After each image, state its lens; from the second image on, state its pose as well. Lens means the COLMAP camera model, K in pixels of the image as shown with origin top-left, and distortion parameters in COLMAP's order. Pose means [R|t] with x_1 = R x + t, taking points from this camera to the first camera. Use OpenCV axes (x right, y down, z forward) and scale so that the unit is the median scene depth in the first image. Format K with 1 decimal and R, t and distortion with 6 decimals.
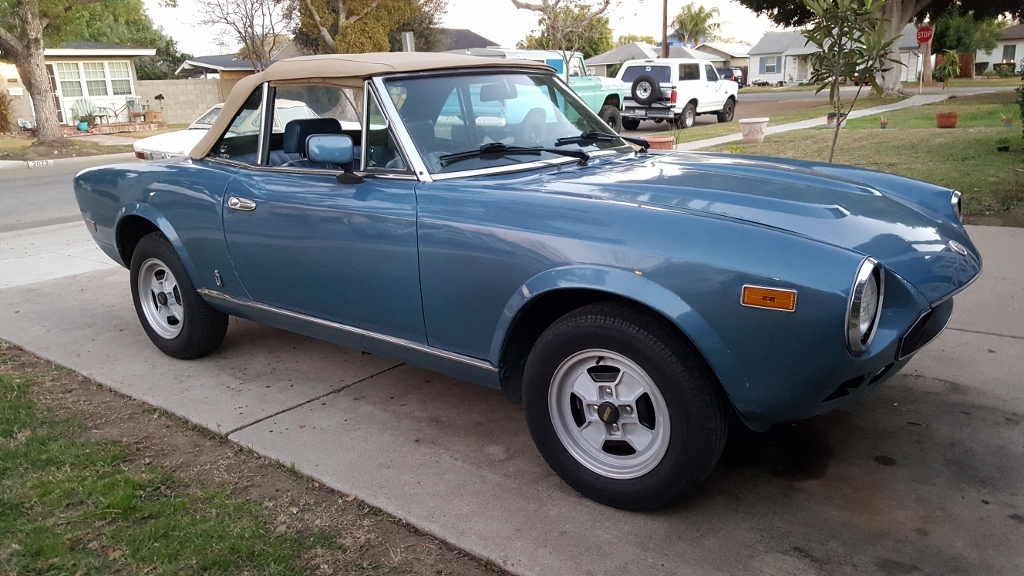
lens RADIAL K [[757.6, 0, 518.6], [0, 757.6, 293.2], [0, 0, 1]] dist [0.087400, -0.117935]
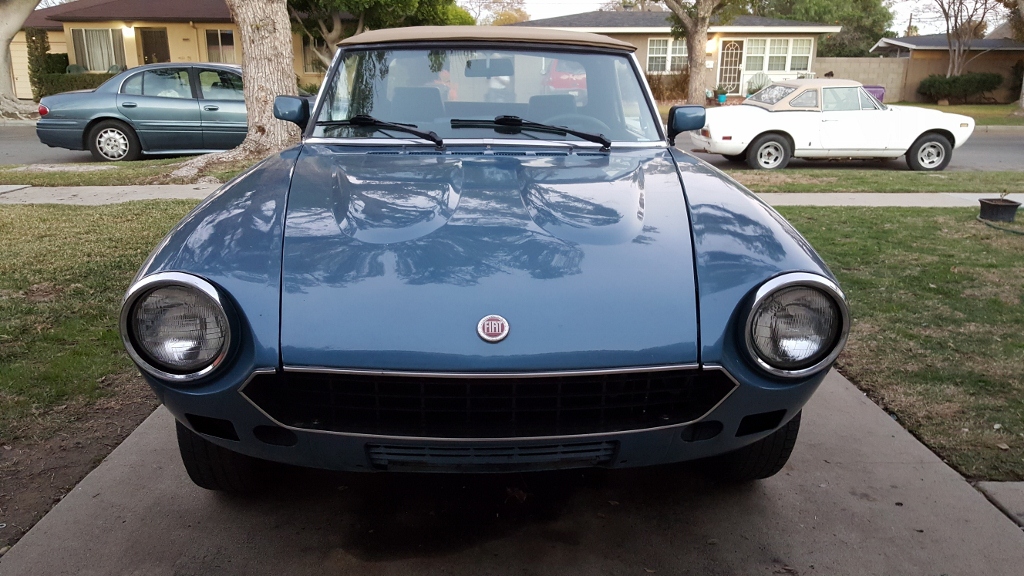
lens RADIAL K [[757.6, 0, 515.4], [0, 757.6, 289.1], [0, 0, 1]] dist [0.087400, -0.117935]
pose [[0.632233, 0.251163, -0.732939, 0.111943], [-0.235339, 0.963555, 0.127187, -0.018996], [0.738172, 0.092077, 0.668300, 0.061960]]
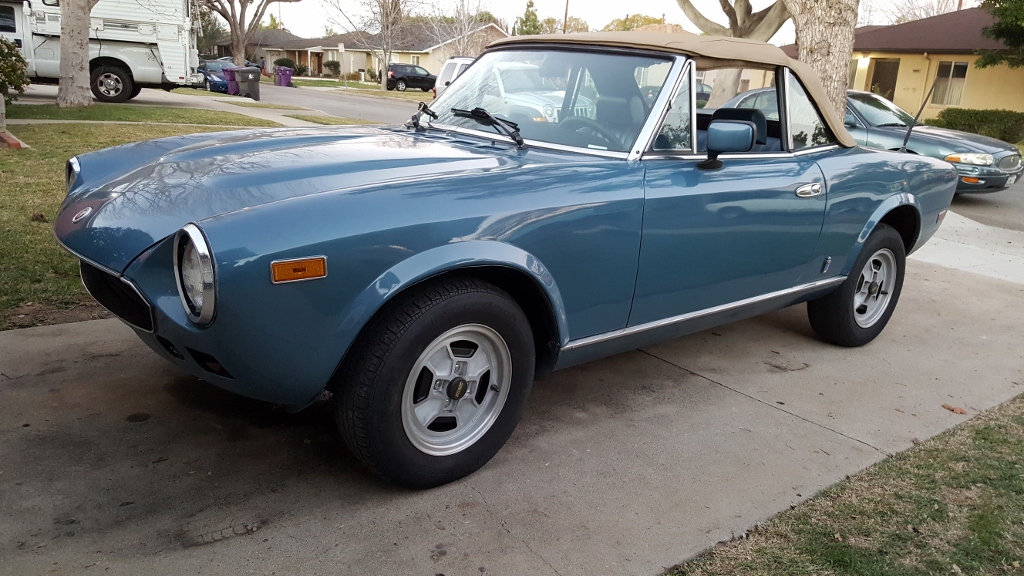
lens RADIAL K [[757.6, 0, 522.9], [0, 757.6, 290.0], [0, 0, 1]] dist [0.087400, -0.117935]
pose [[-0.238169, 0.281353, -0.929579, 0.144029], [-0.307168, 0.886171, 0.346915, -0.050453], [0.921371, 0.368161, -0.124635, 0.176577]]
